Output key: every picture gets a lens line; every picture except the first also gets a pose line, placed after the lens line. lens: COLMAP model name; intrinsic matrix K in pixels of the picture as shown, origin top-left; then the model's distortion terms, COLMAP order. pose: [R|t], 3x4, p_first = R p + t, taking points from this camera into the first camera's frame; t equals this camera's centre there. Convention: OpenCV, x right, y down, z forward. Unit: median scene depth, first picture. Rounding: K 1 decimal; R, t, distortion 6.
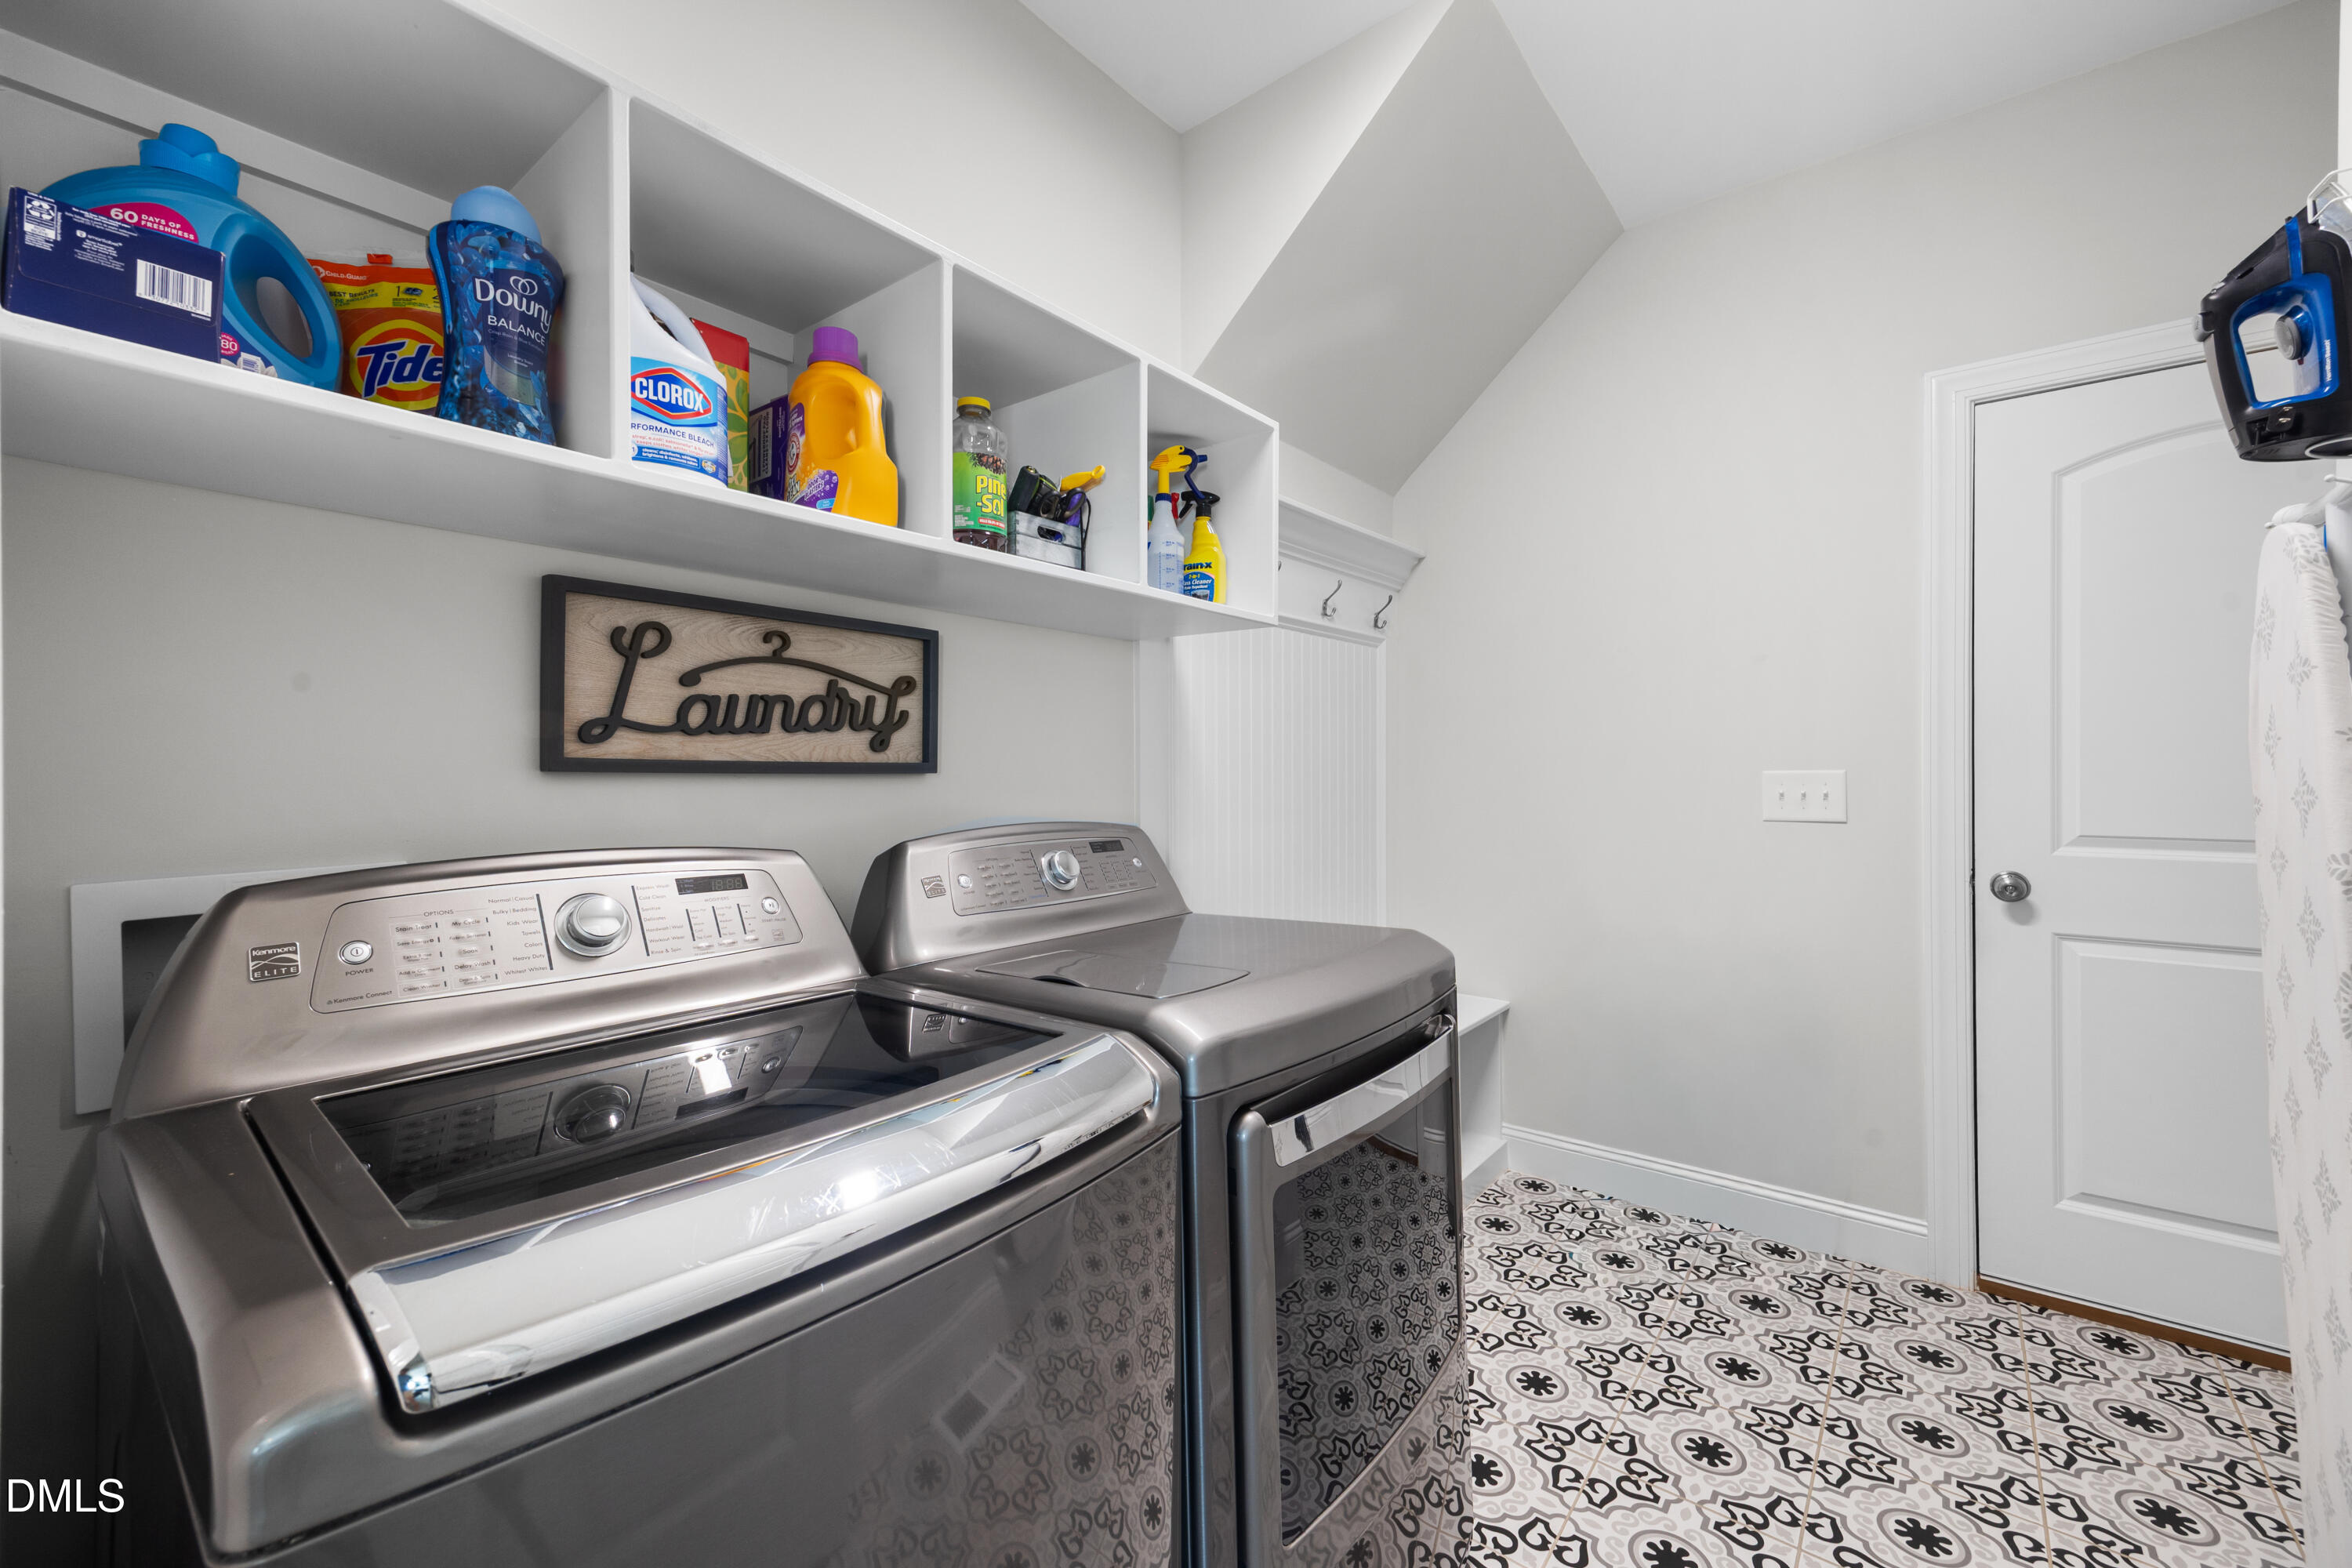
lens RADIAL K [[964.1, 0, 1176.4], [0, 964.1, 780.1], [0, 0, 1]] dist [-0.001986, 0.000428]
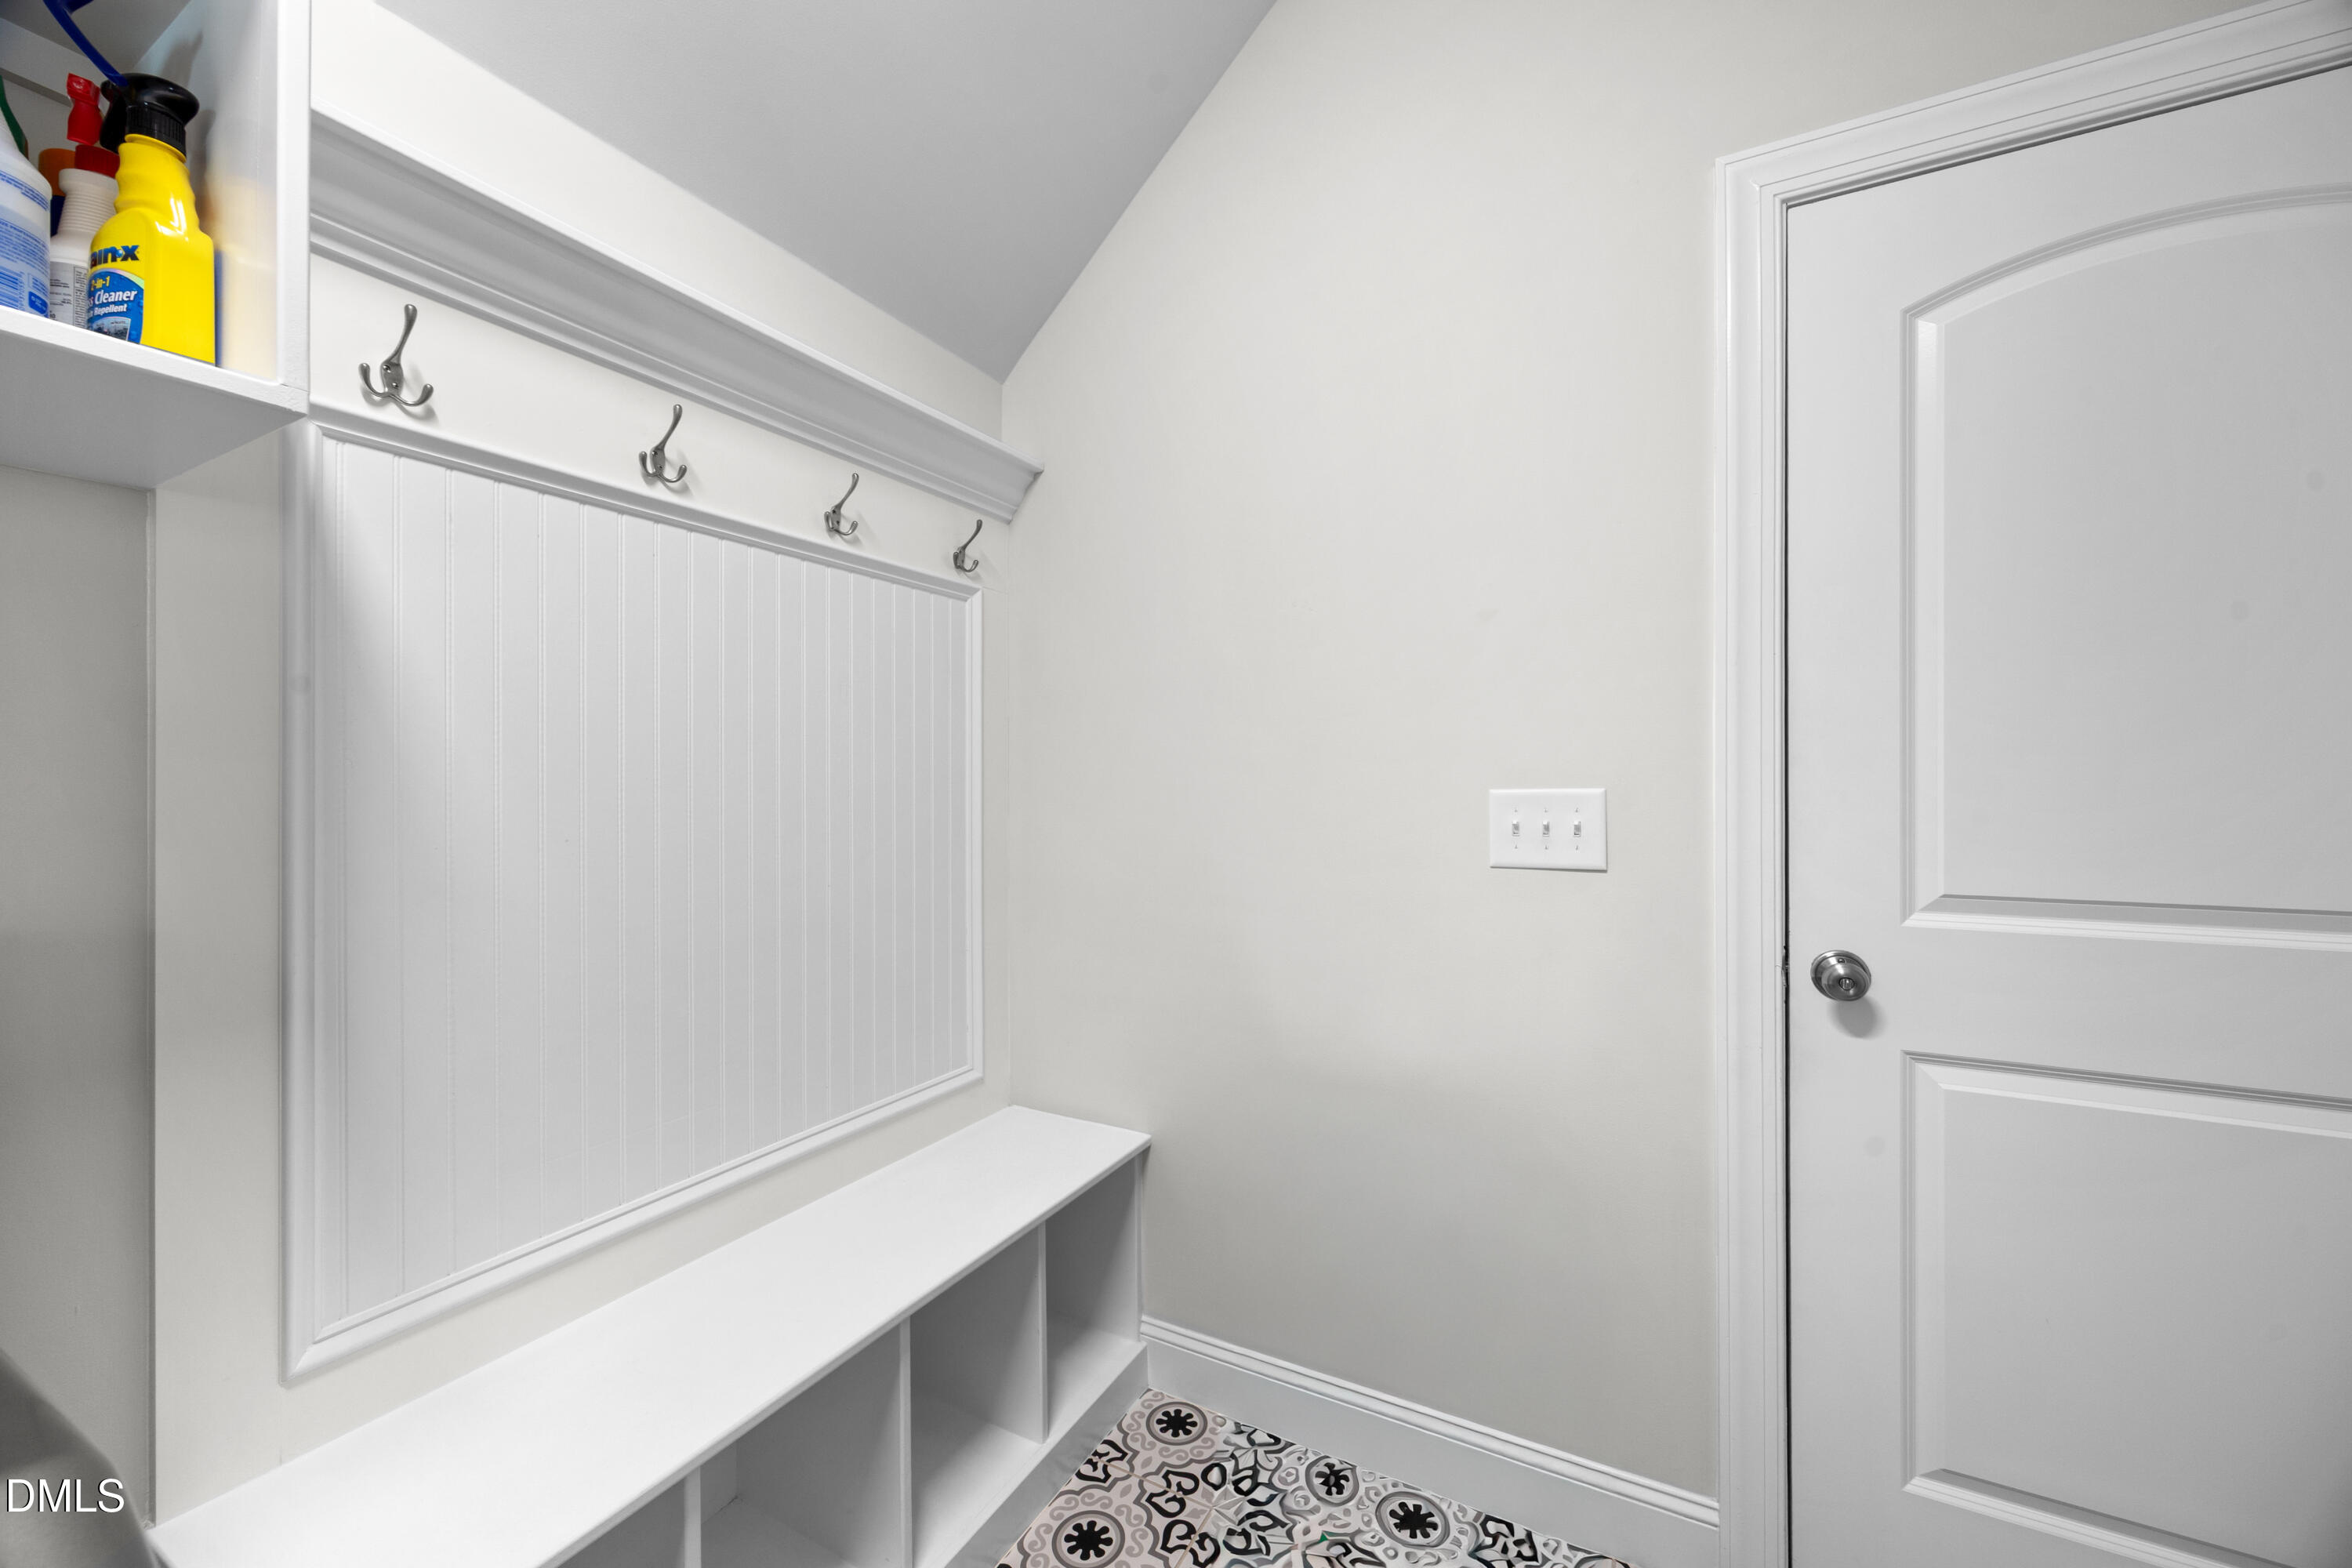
lens RADIAL K [[964.1, 0, 1176.7], [0, 964.1, 798.2], [0, 0, 1]] dist [-0.001986, 0.000428]
pose [[0.988364, 0.009733, 0.151793, 0.338474], [-0.007769, 0.999878, -0.013529, 0.007351], [-0.151906, 0.012192, 0.988320, 0.438244]]
